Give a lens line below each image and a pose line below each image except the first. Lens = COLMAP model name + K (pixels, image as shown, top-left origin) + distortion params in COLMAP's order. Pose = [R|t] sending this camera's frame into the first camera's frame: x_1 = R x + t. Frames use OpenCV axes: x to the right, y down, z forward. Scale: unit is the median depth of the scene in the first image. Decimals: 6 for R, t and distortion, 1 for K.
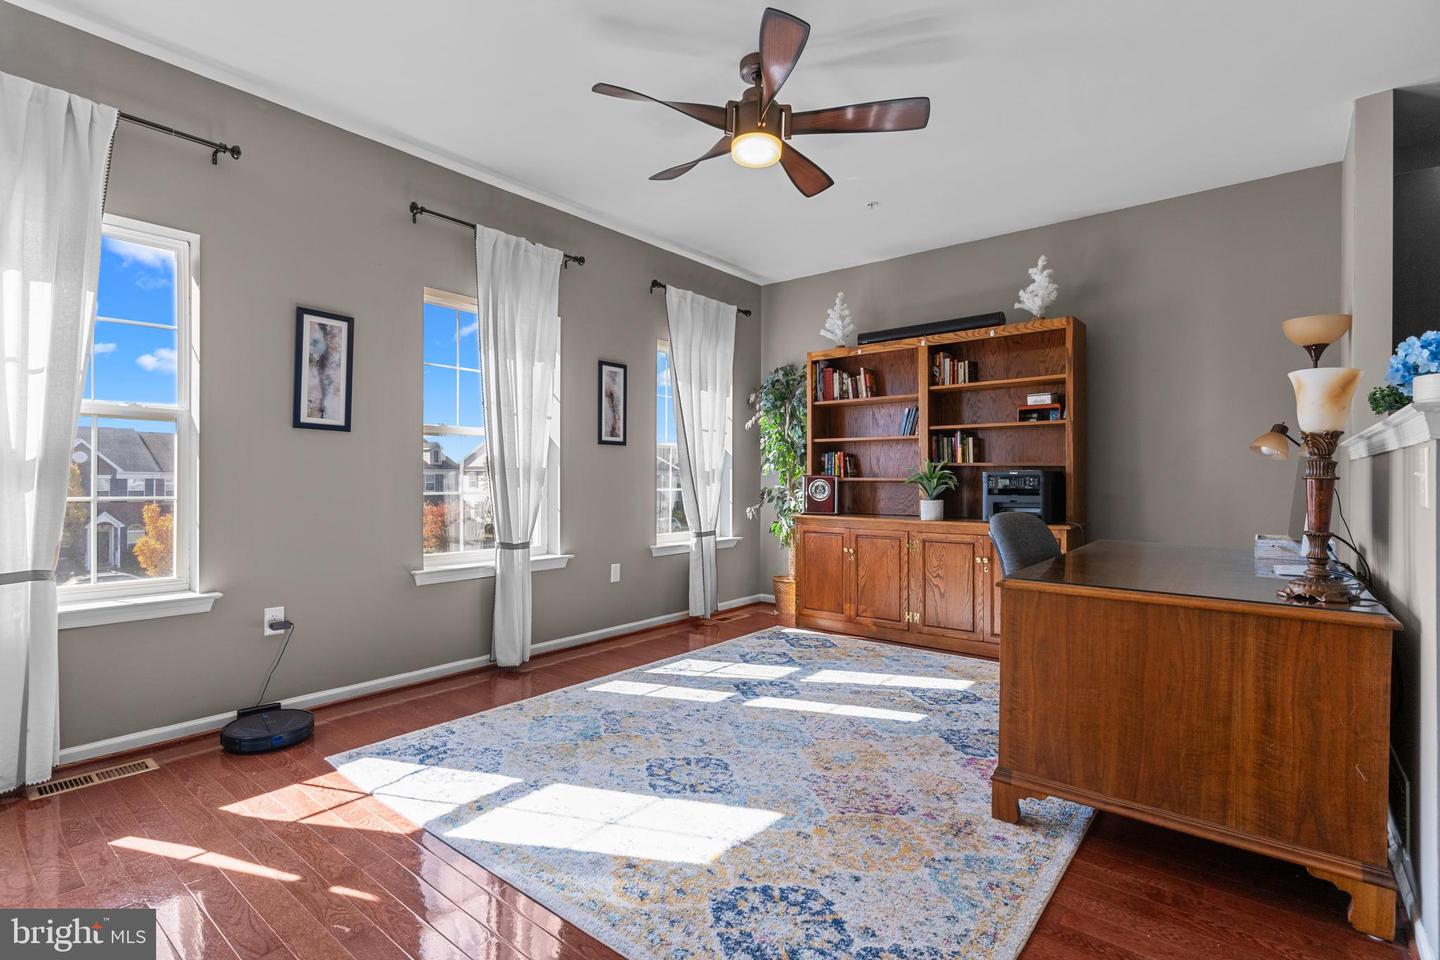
lens RADIAL K [[691.5, 0, 720.5], [0, 691.5, 476.2], [0, 0, 1]] dist [-0.001671, 0.000354]
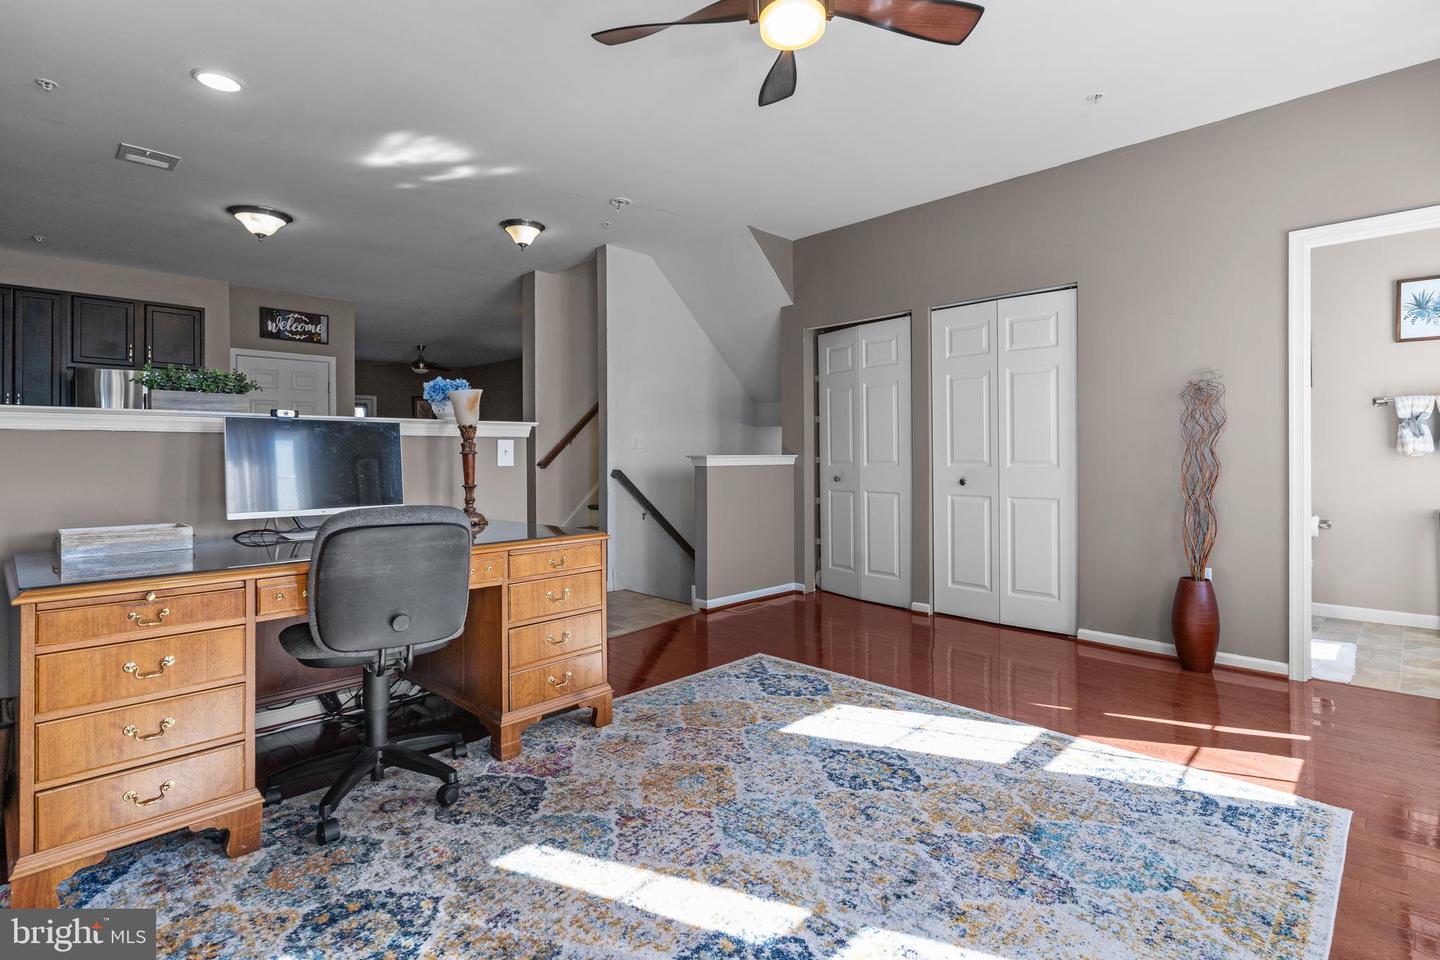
lens RADIAL K [[691.5, 0, 729.6], [0, 691.5, 452.3], [0, 0, 1]] dist [-0.001671, 0.000354]
pose [[-0.996124, 0.002301, 0.087934, 0.057173], [0.001842, 0.999984, -0.005308, 0.007172], [-0.087945, -0.005126, -0.996112, 1.862964]]
